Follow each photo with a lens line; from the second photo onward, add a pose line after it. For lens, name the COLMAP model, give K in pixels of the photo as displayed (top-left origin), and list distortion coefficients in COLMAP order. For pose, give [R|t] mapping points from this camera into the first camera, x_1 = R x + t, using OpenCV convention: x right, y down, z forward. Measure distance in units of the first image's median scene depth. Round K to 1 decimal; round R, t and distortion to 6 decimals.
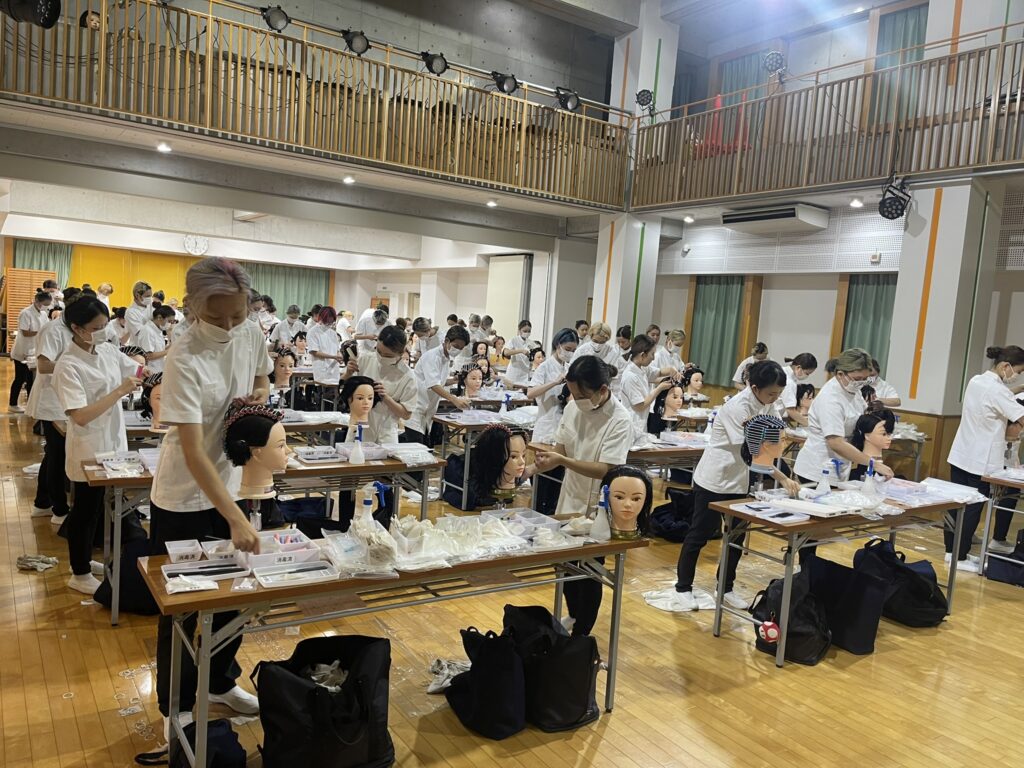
lens RADIAL K [[768.7, 0, 515.9], [0, 768.7, 375.6], [0, 0, 1]] dist [0.068603, -0.092204]
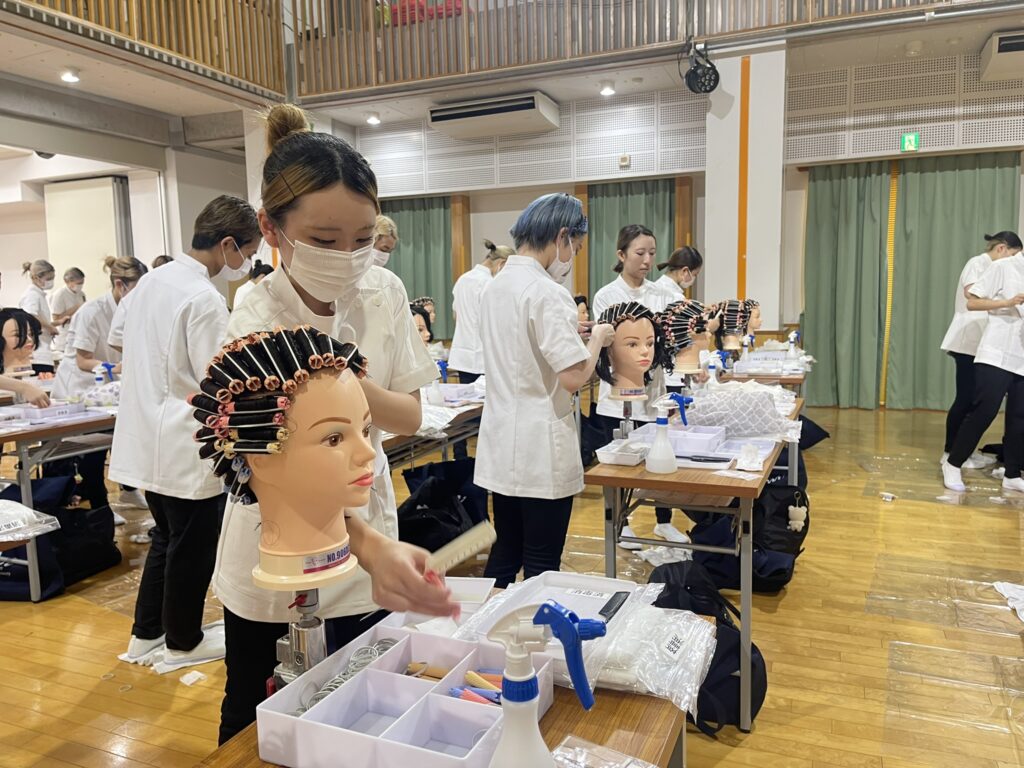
lens RADIAL K [[768.7, 0, 511.5], [0, 768.7, 376.9], [0, 0, 1]] dist [0.068603, -0.092204]
pose [[0.832420, -0.138586, 0.536536, -0.101869], [0.117461, 0.990349, 0.073569, 0.003319], [-0.541554, 0.001782, 0.840664, 0.307505]]
